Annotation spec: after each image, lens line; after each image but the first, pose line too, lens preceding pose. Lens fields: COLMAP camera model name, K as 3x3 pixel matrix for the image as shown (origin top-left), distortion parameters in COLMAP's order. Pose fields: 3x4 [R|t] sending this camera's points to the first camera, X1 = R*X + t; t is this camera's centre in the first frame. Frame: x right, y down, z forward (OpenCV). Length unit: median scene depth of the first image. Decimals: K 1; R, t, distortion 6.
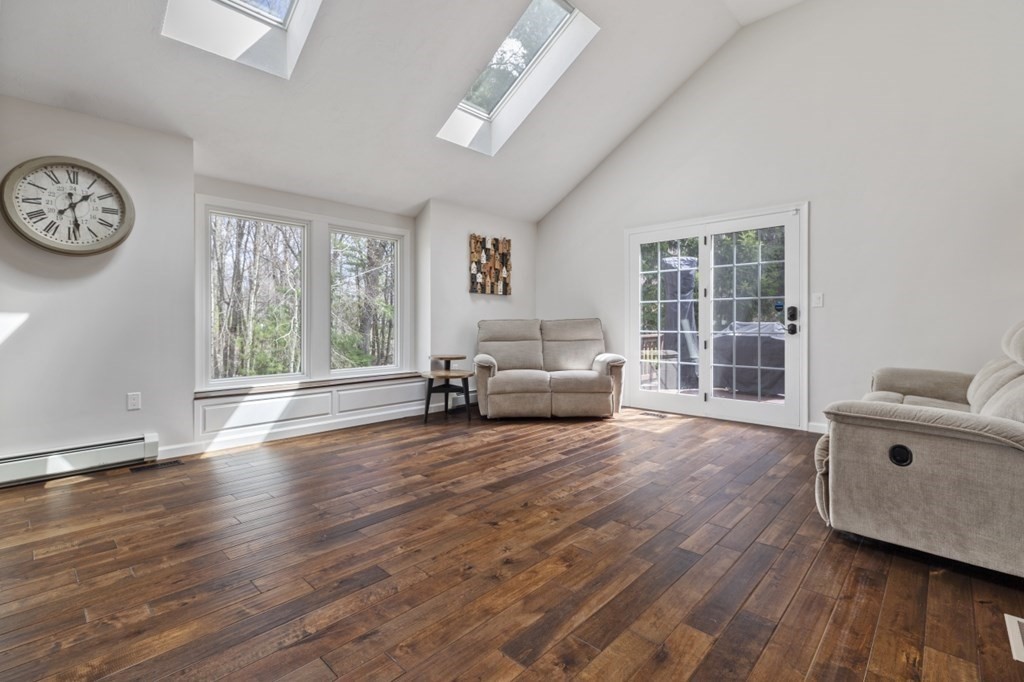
lens RADIAL K [[463.0, 0, 515.2], [0, 463.0, 323.8], [0, 0, 1]] dist [0.005208, 0.000263]
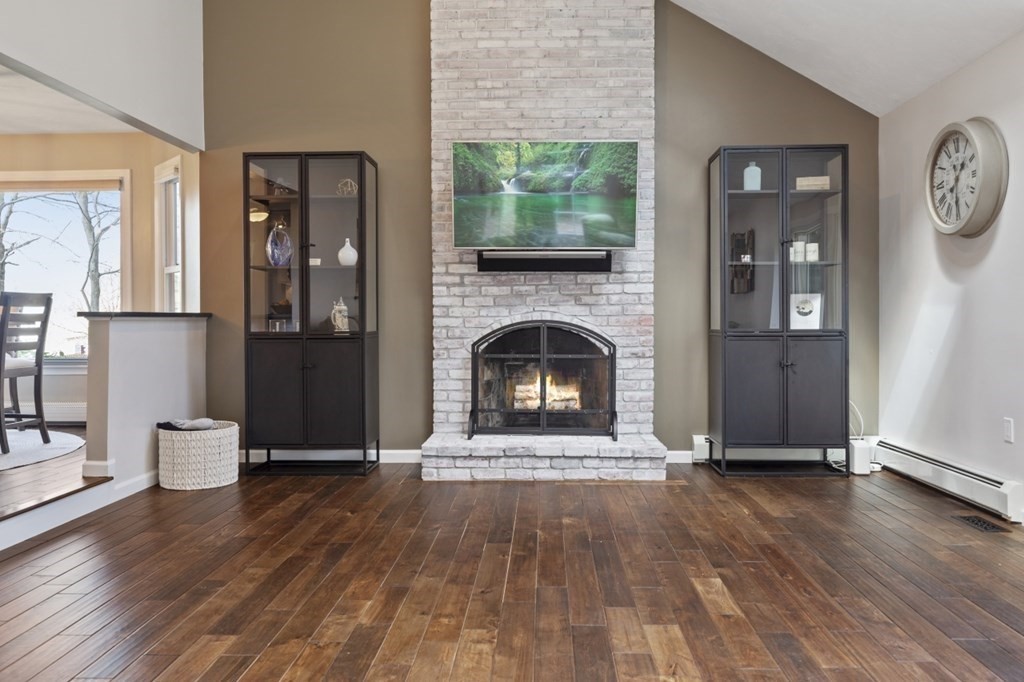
lens RADIAL K [[760.8, 0, 506.5], [0, 760.8, 341.1], [0, 0, 1]] dist [-0.030469, -0.004913]
pose [[-0.767715, 0.016675, -0.640574, 0.359283], [0.002542, 0.999733, 0.022977, 0.003013], [0.640786, 0.016012, -0.767552, 1.006755]]
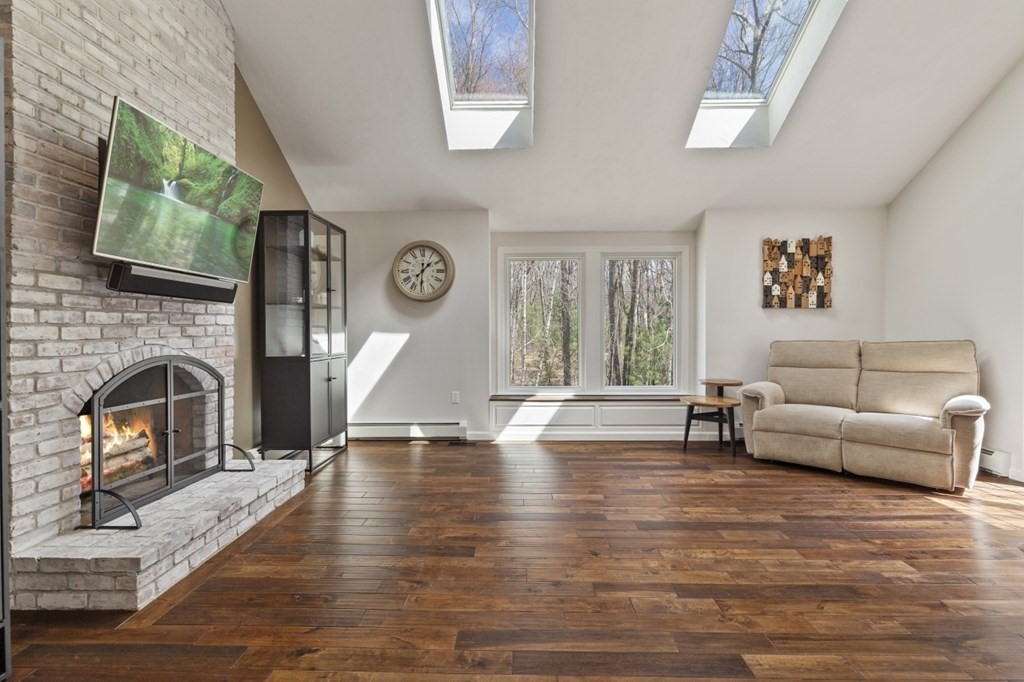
lens RADIAL K [[488.0, 0, 517.2], [0, 488.0, 337.3], [0, 0, 1]] dist [0.002357, 0.002127]
pose [[0.672852, 0.009842, -0.739712, 0.330965], [0.000583, 0.999904, 0.013834, -0.033246], [0.739777, -0.009739, 0.672781, 0.076531]]
